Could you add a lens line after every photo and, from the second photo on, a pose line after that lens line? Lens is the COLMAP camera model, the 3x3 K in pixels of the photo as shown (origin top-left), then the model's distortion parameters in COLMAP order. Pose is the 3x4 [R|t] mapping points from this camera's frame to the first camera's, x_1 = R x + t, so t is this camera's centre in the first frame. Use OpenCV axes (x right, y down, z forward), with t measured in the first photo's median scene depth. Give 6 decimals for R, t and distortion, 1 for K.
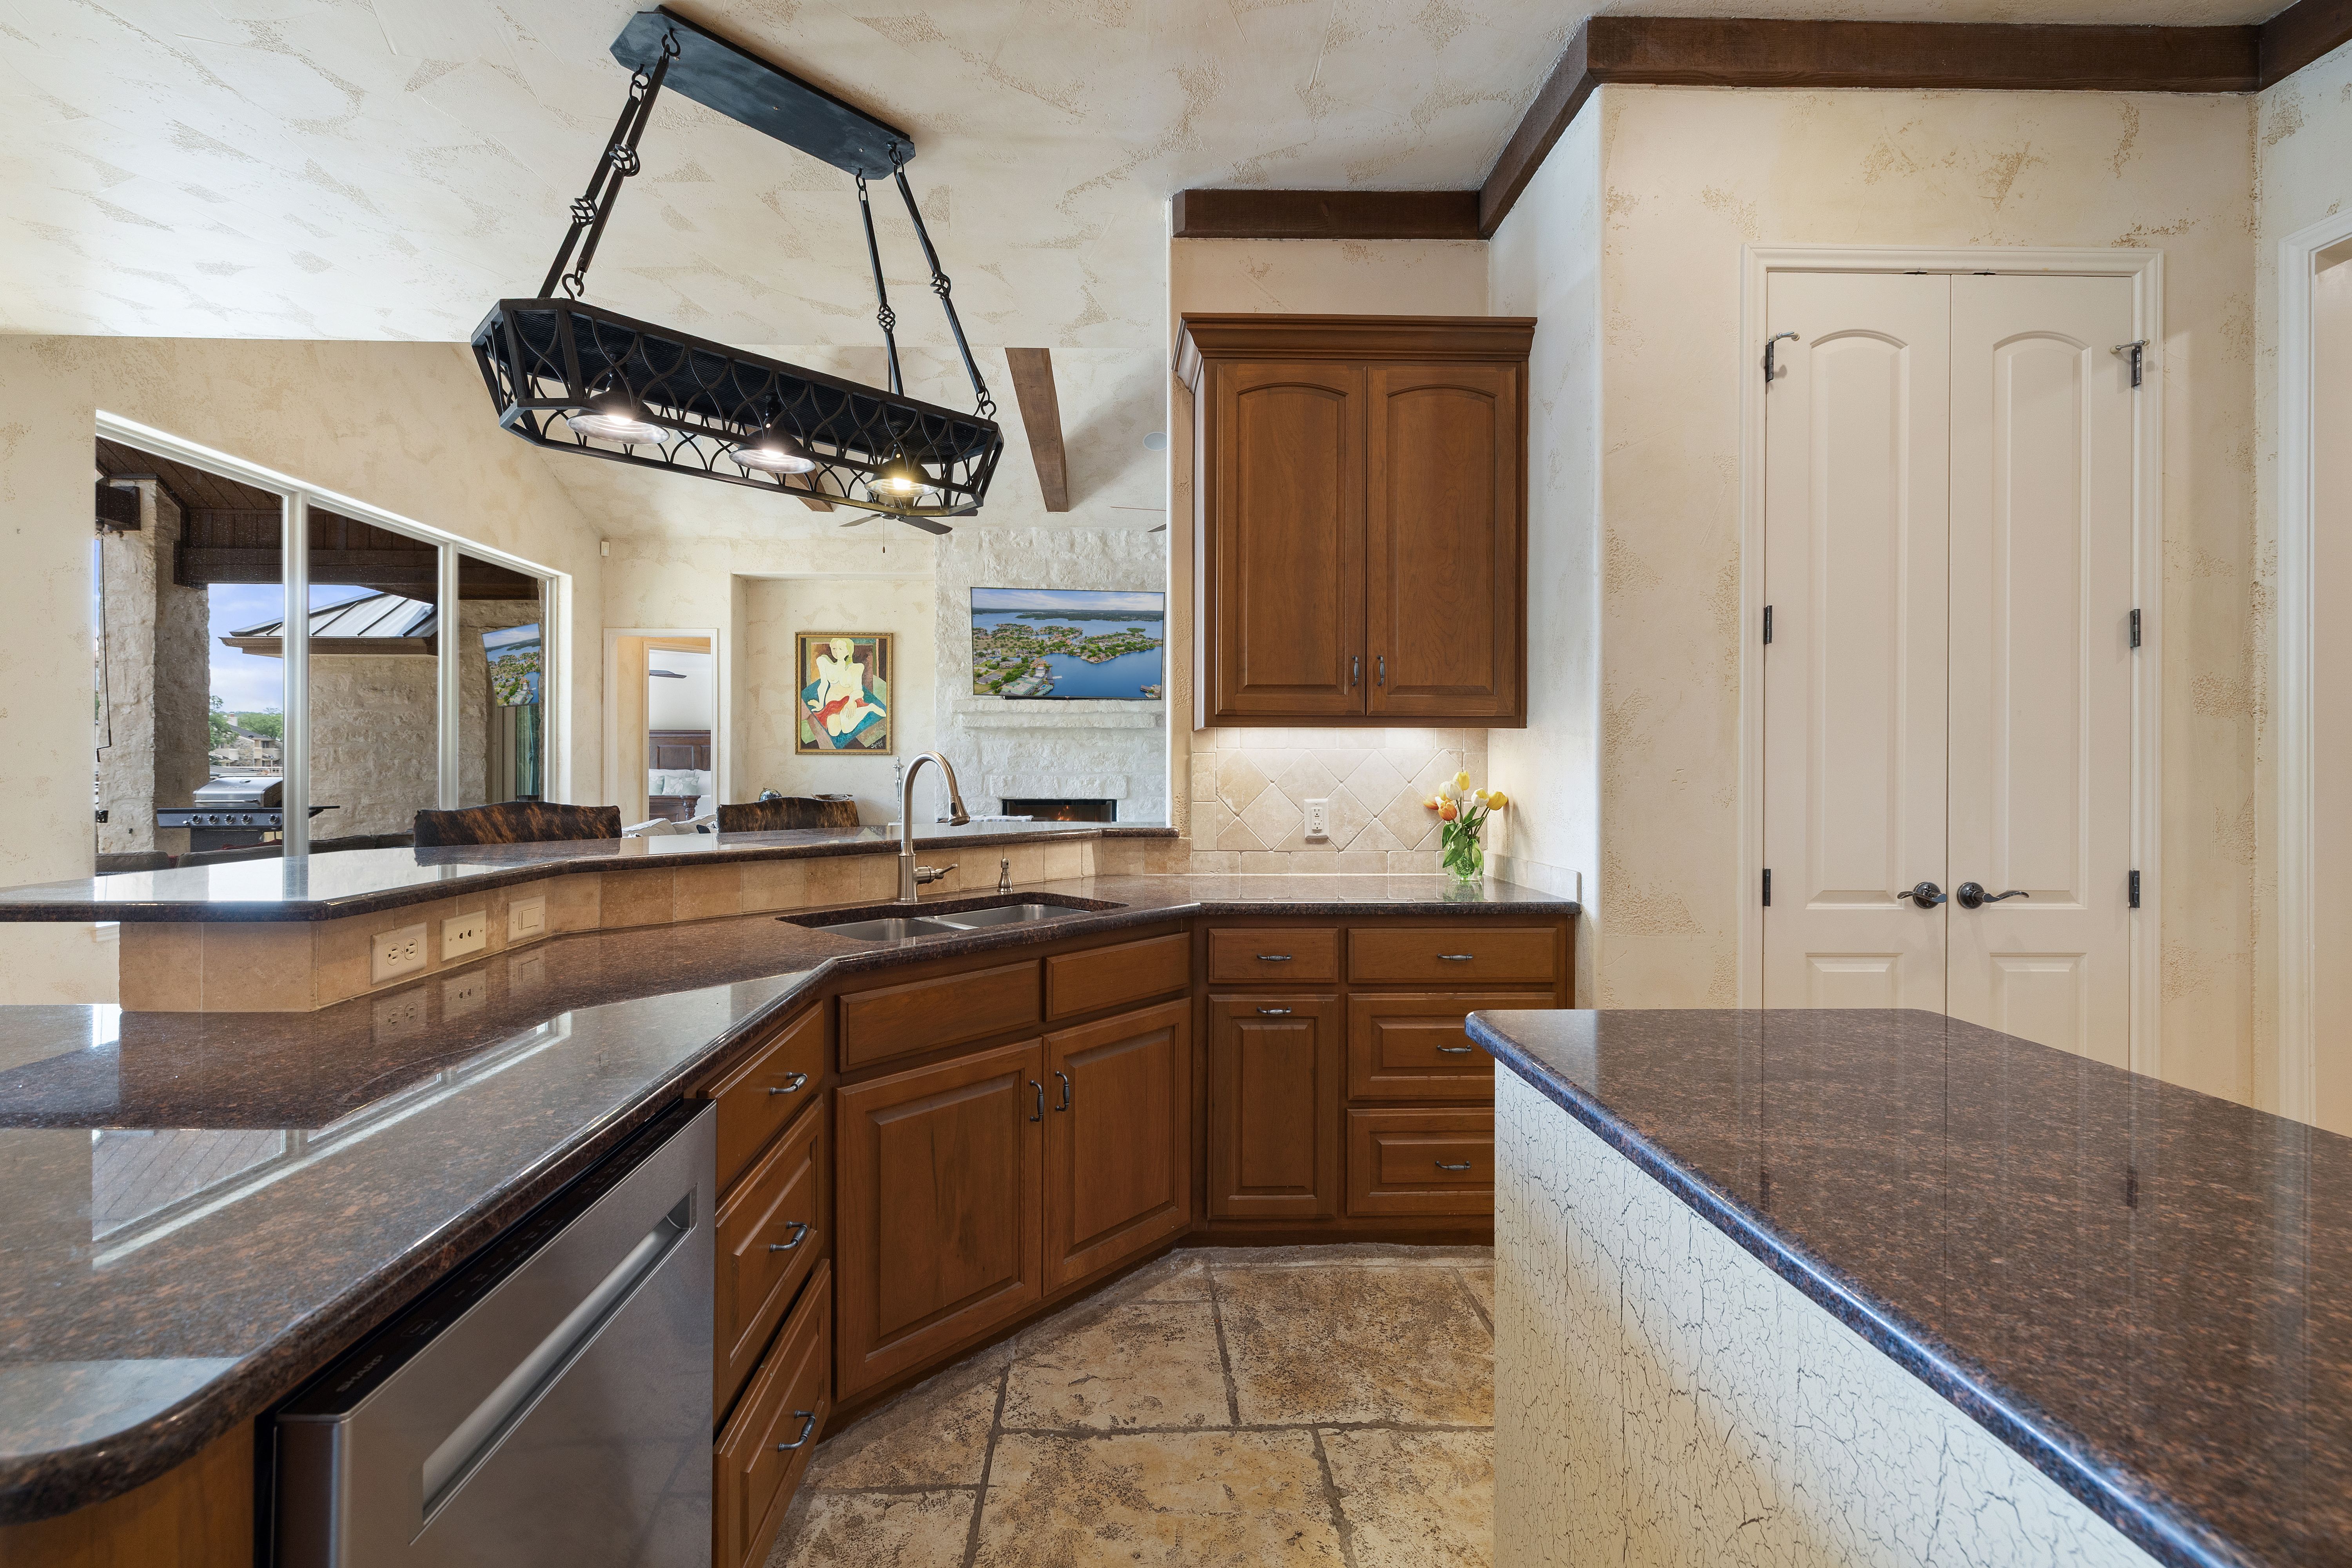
lens RADIAL K [[1003.6, 0, 1136.0], [0, 1003.6, 770.0], [0, 0, 1]] dist [0.002080, 0.000071]
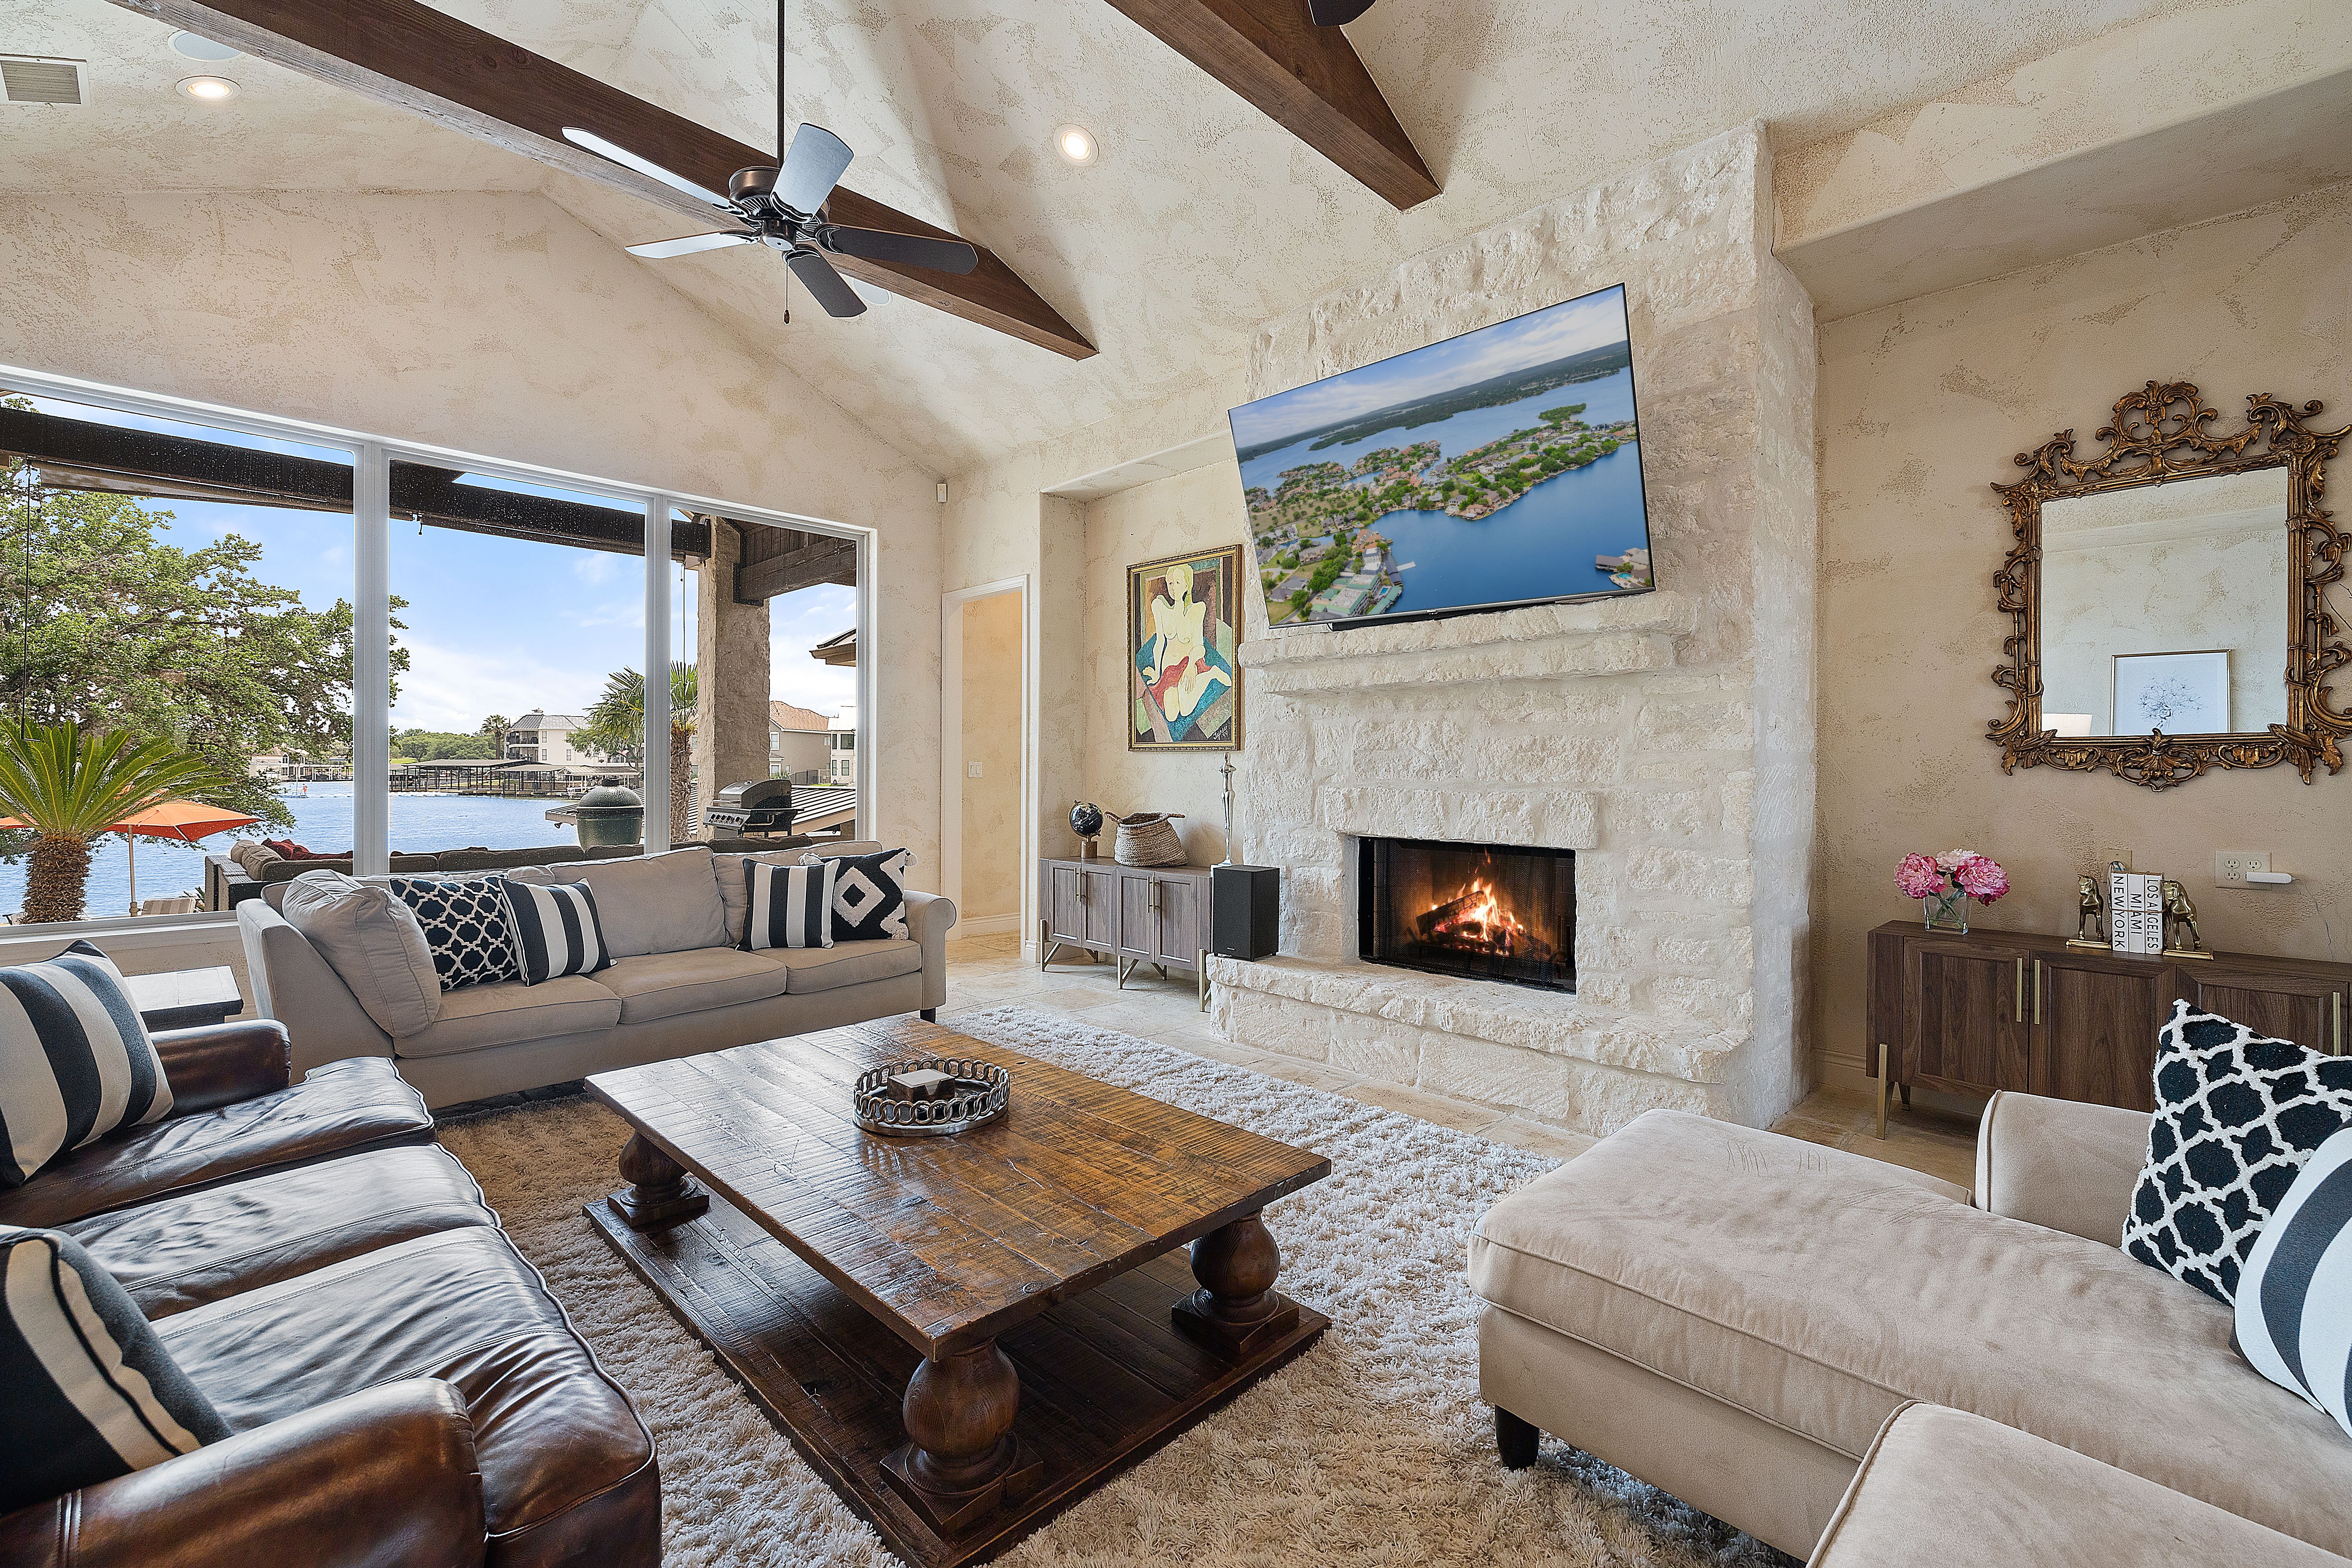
lens RADIAL K [[1003.6, 0, 1165.7], [0, 1003.6, 763.9], [0, 0, 1]] dist [0.002080, 0.000071]
pose [[0.684538, -0.003587, -0.728968, 0.174124], [-0.006732, 0.999914, -0.011242, 0.000041], [0.728946, 0.012603, 0.684455, 0.625523]]
